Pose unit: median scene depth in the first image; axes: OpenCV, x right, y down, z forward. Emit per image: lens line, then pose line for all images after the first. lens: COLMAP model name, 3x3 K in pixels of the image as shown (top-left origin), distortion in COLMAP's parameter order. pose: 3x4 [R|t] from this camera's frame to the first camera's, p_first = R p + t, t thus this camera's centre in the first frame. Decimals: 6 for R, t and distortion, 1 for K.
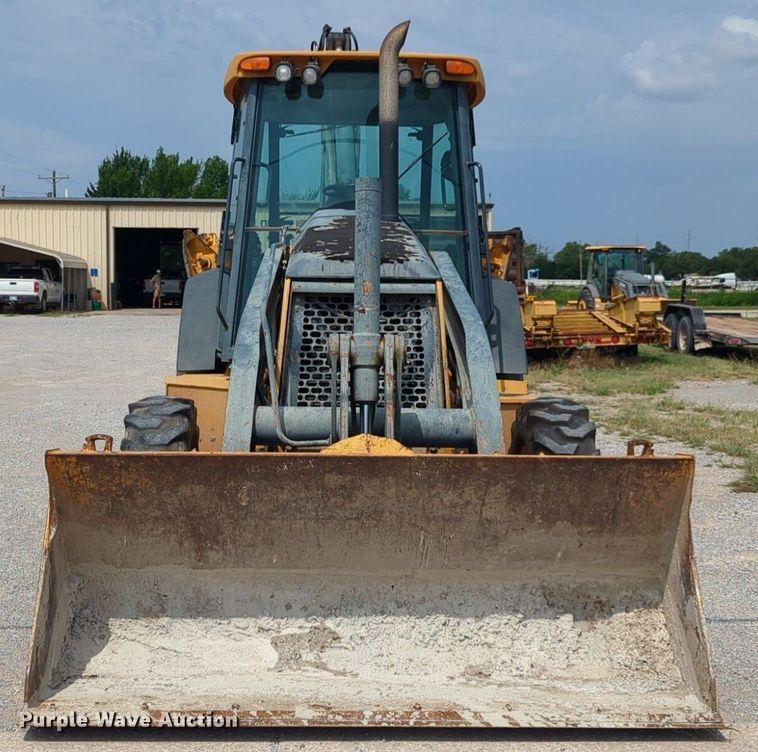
lens RADIAL K [[1346.4, 0, 331.5], [0, 1346.4, 374.4], [0, 0, 1]] dist [0.017337, -0.071479]
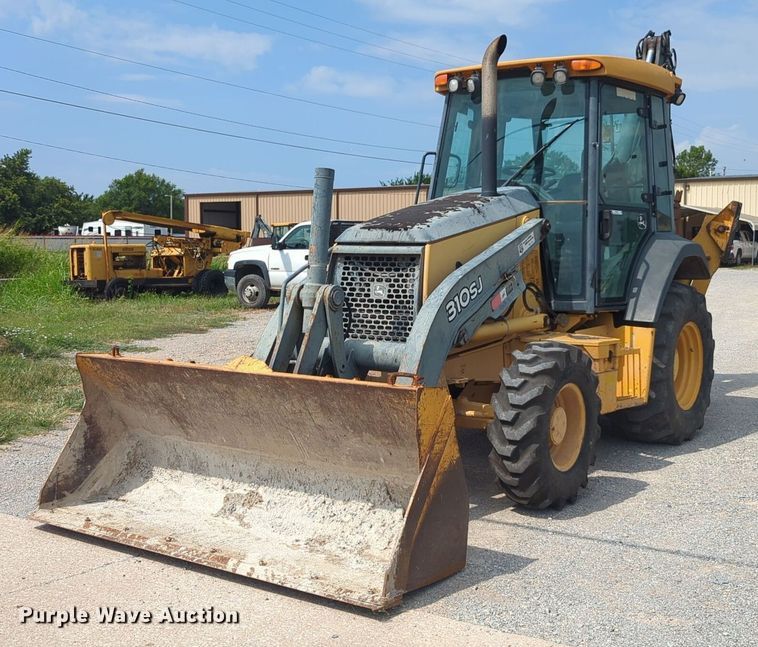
lens RADIAL K [[1030.0, 0, 379.0], [0, 1030.0, 323.5], [0, 0, 1]] dist [0.010426, -0.006209]
pose [[0.786227, 0.039049, -0.616702, 0.653916], [-0.032586, 0.999233, 0.021728, -0.013574], [0.617078, 0.003013, 0.786896, 0.202063]]
